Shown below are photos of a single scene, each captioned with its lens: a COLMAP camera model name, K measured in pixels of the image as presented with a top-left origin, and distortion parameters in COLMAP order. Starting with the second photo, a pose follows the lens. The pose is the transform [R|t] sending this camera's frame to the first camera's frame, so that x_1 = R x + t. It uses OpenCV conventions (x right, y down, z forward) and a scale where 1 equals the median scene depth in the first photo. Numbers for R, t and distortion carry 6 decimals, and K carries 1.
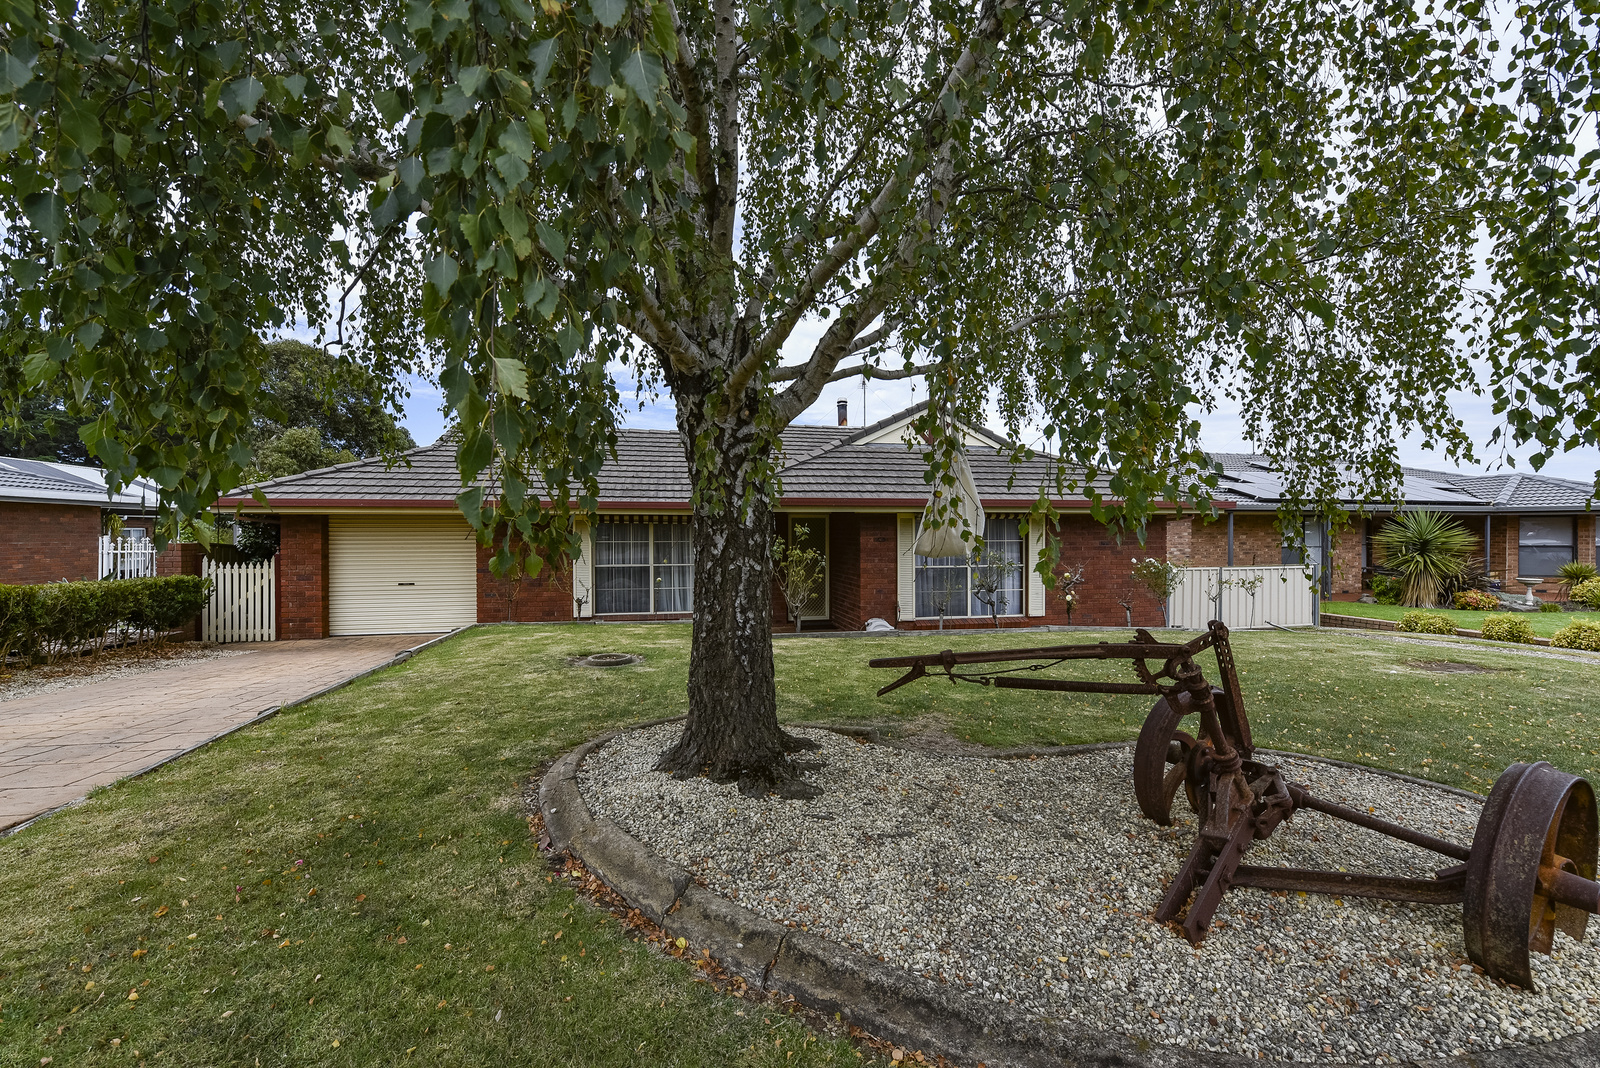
lens RADIAL K [[642.1, 0, 802.0], [0, 642.1, 532.1], [0, 0, 1]] dist [-0.012436, -0.000508]
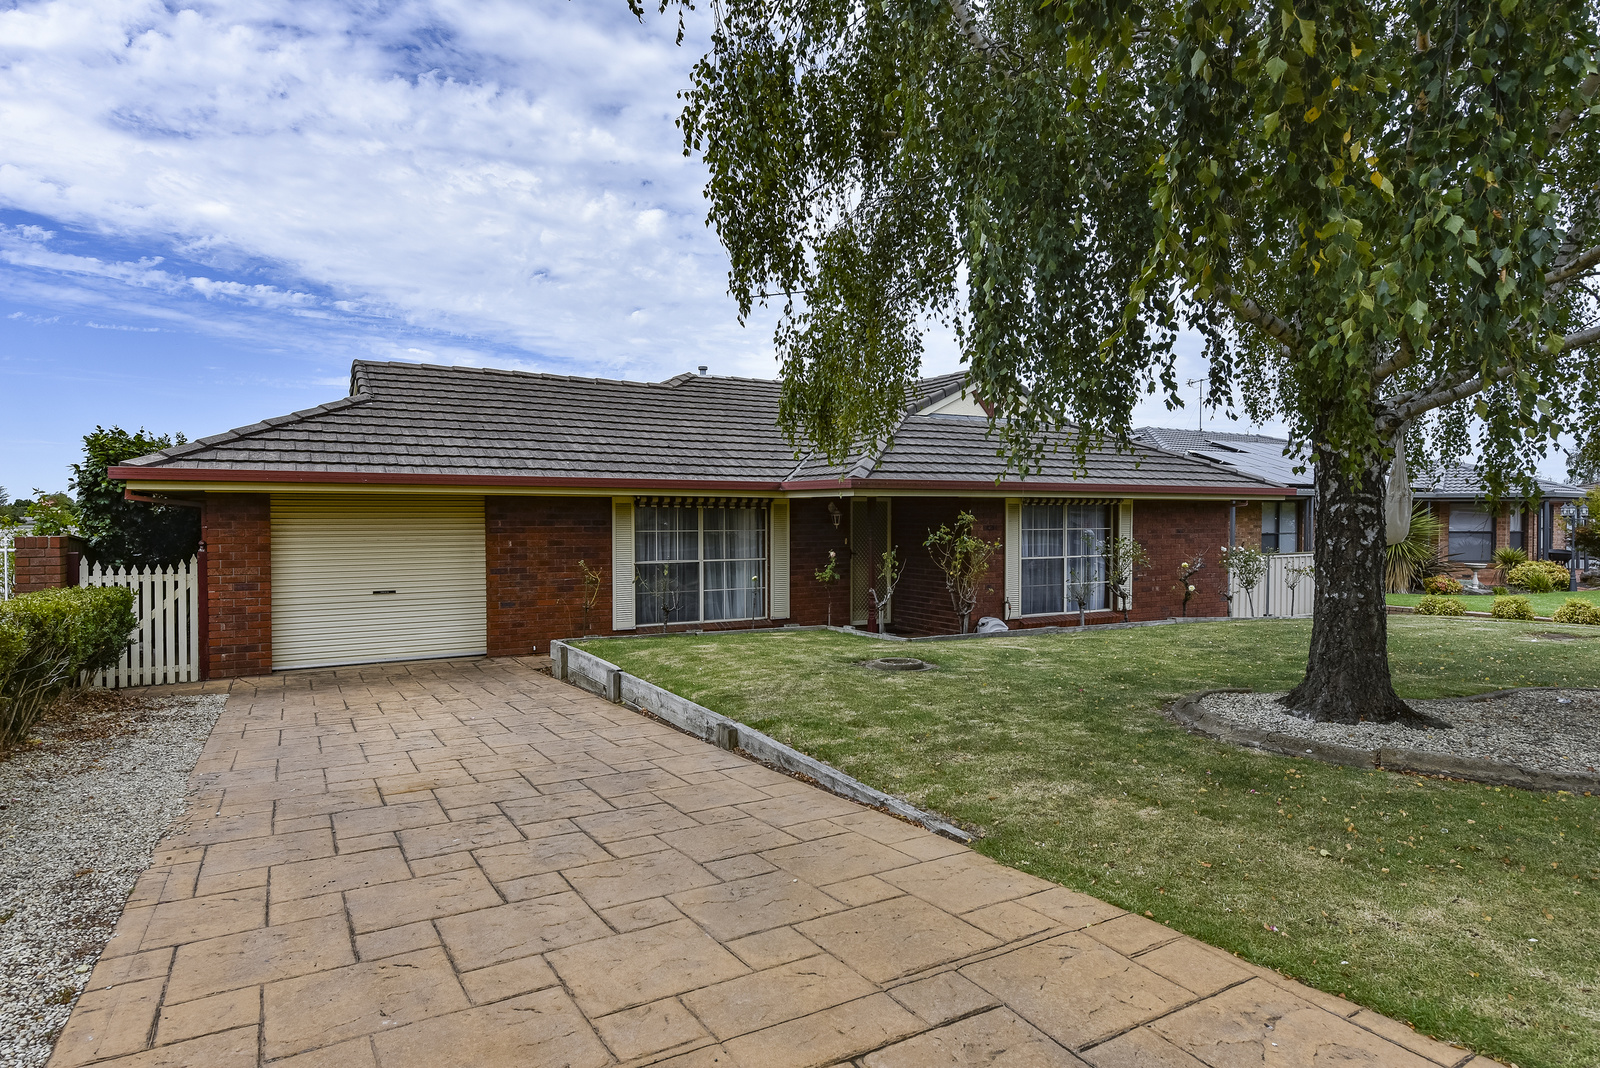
lens RADIAL K [[906.6, 0, 796.9], [0, 906.6, 541.1], [0, 0, 1]] dist [0.006731, -0.002486]
pose [[0.949461, -0.006738, 0.313812, -0.517139], [-0.002551, 0.999571, 0.029182, -0.005703], [-0.313874, -0.028508, 0.949037, -0.094705]]
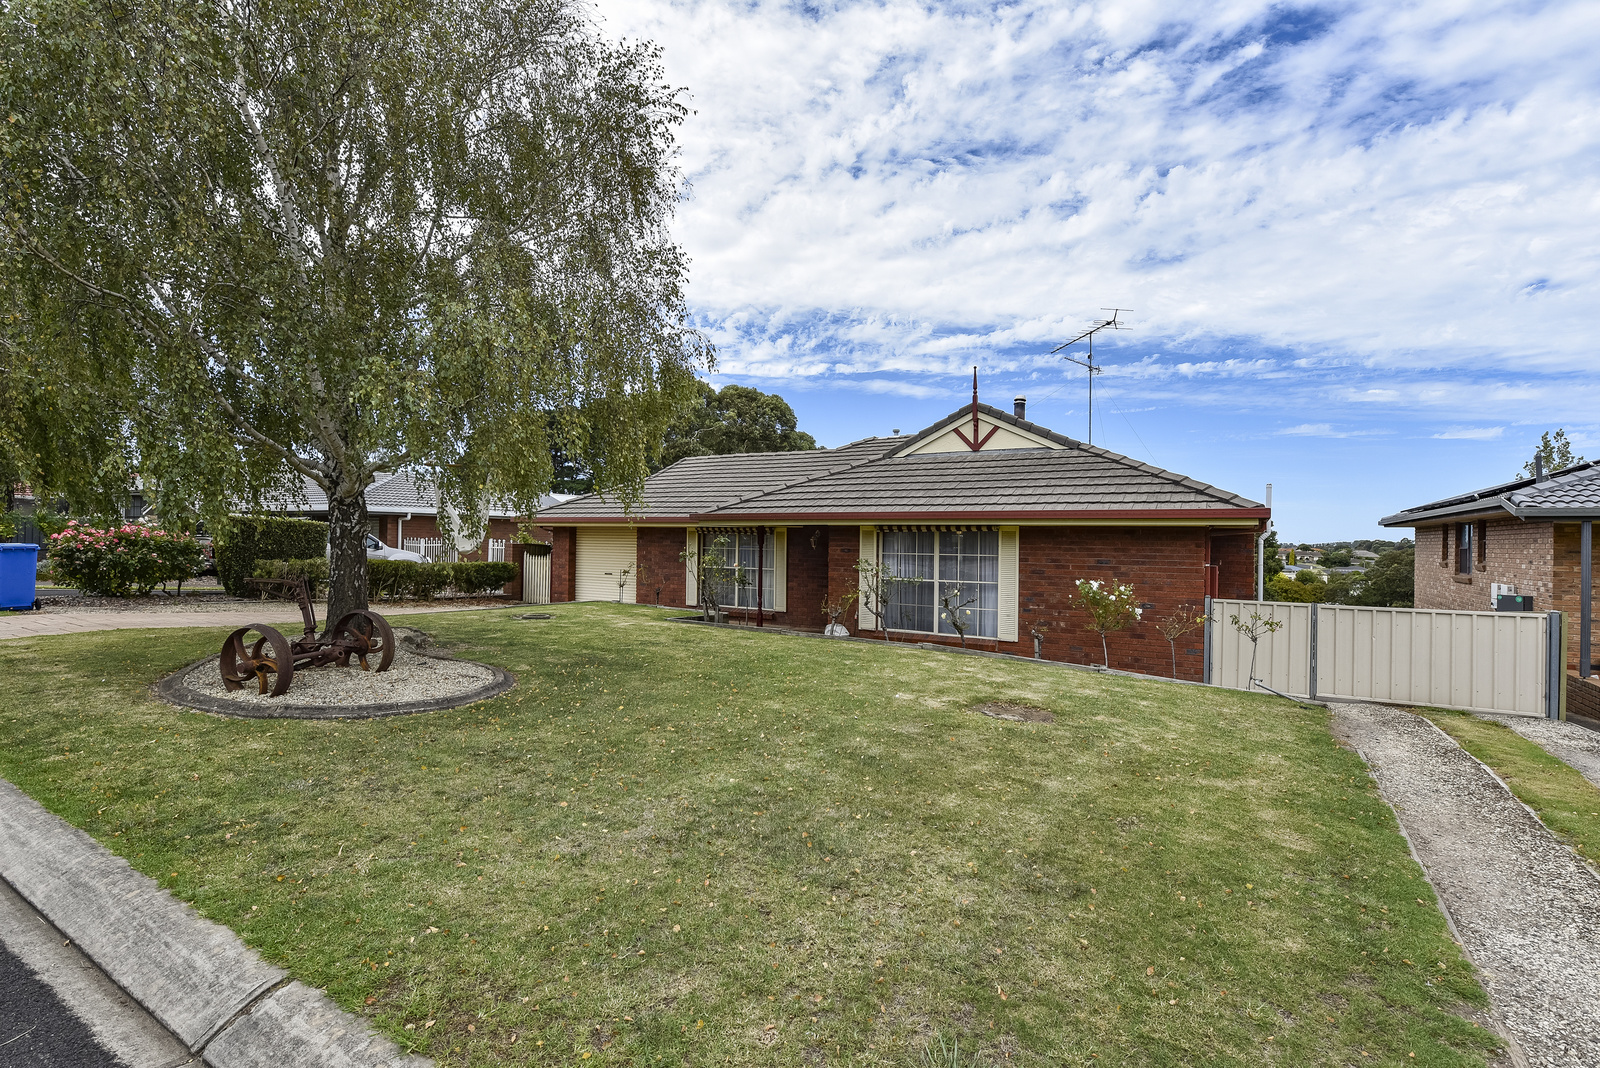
lens RADIAL K [[752.8, 0, 808.2], [0, 752.8, 535.4], [0, 0, 1]] dist [-0.013696, 0.000447]
pose [[0.735431, 0.008895, -0.677541, 0.913145], [-0.014635, 0.999889, -0.002759, -0.008496], [0.677442, 0.011944, 0.735480, 0.043614]]
